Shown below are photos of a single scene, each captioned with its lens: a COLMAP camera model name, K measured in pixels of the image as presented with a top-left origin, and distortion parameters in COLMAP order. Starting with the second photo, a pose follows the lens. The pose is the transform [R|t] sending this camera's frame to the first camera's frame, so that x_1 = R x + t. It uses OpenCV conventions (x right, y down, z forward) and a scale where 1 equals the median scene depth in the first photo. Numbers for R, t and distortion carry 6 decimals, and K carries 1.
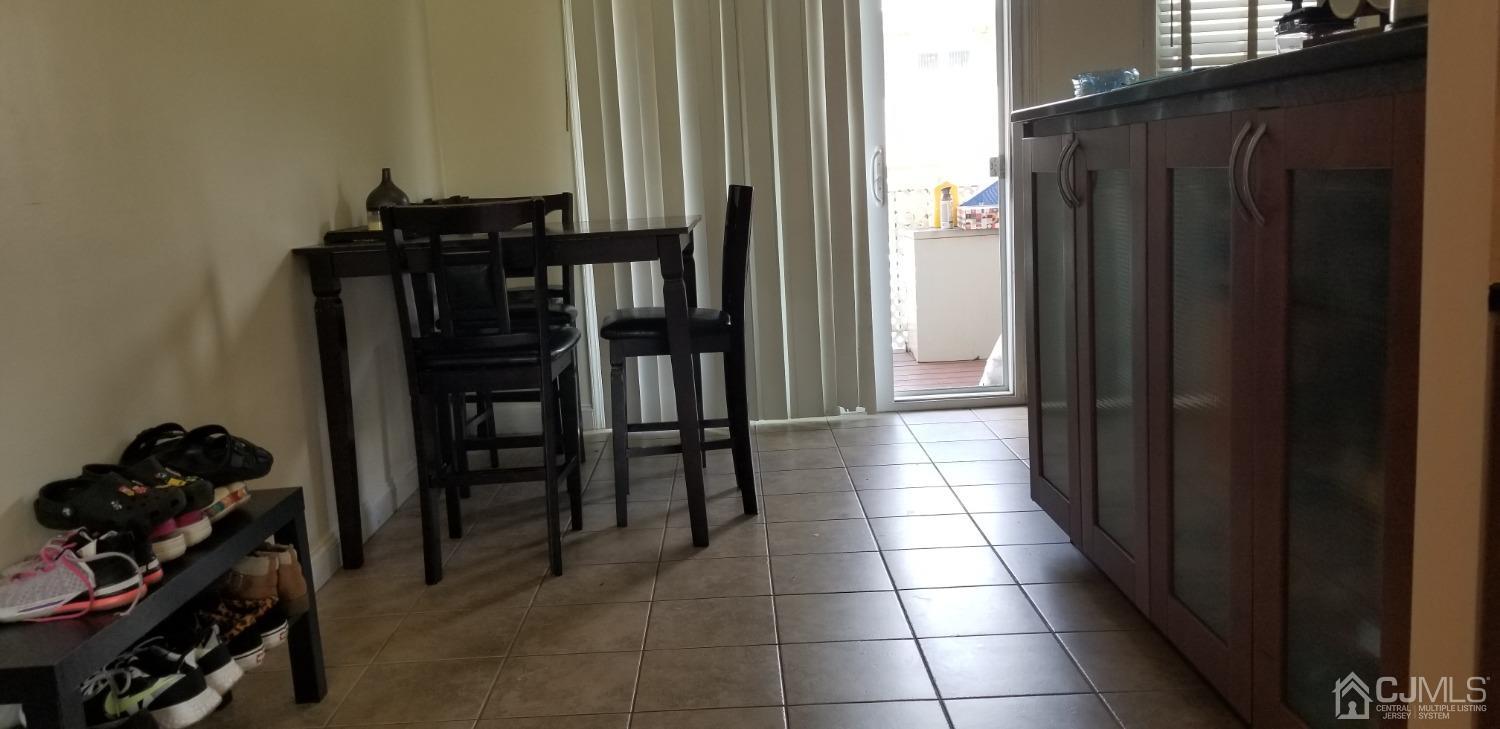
lens RADIAL K [[1170.6, 0, 718.9], [0, 1170.6, 341.4], [0, 0, 1]] dist [0.106692, -0.194622]
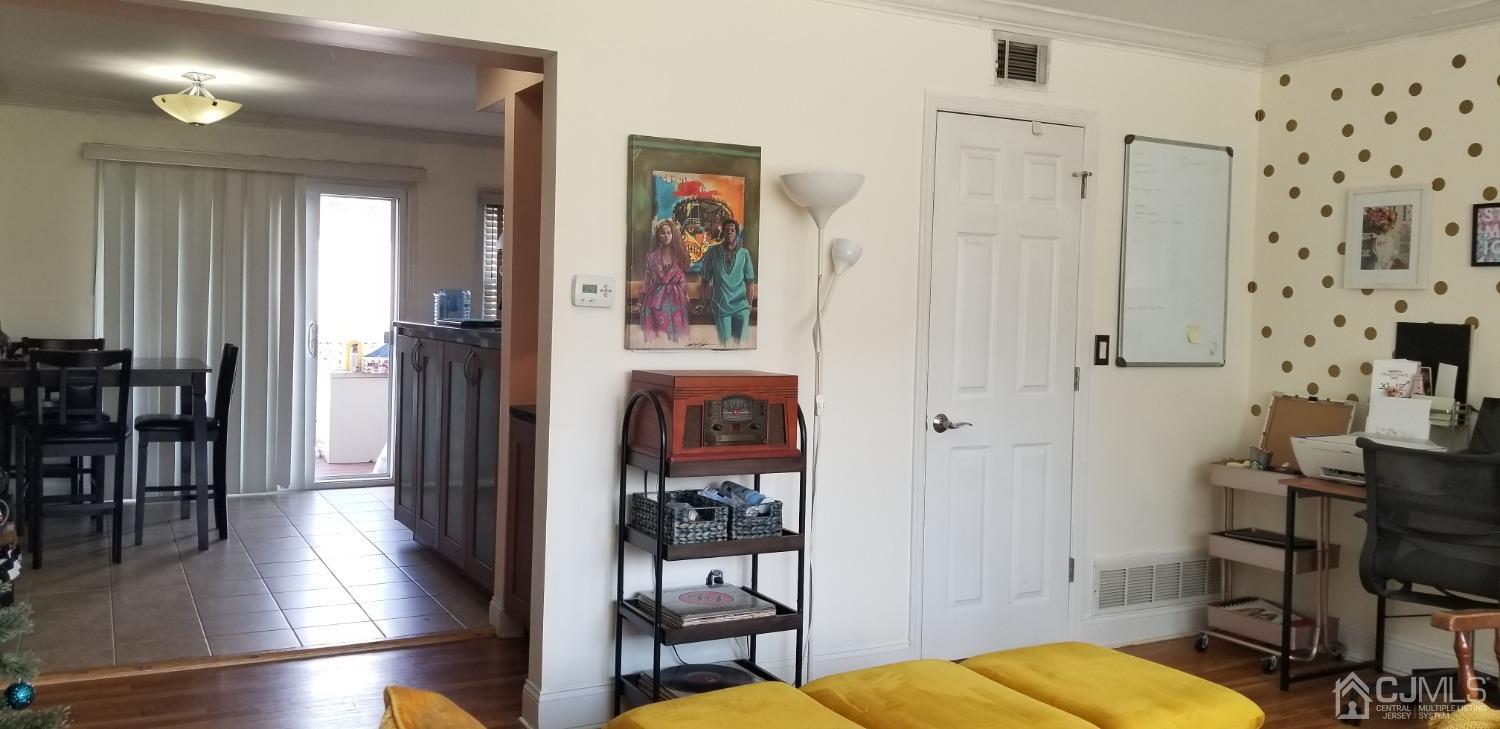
lens RADIAL K [[1170.6, 0, 718.9], [0, 1170.6, 341.4], [0, 0, 1]] dist [0.106692, -0.194622]
pose [[0.878494, 0.066069, 0.473164, -0.146108], [-0.011101, 0.992947, -0.118037, 0.048543], [-0.477625, 0.098442, 0.873031, -0.700610]]
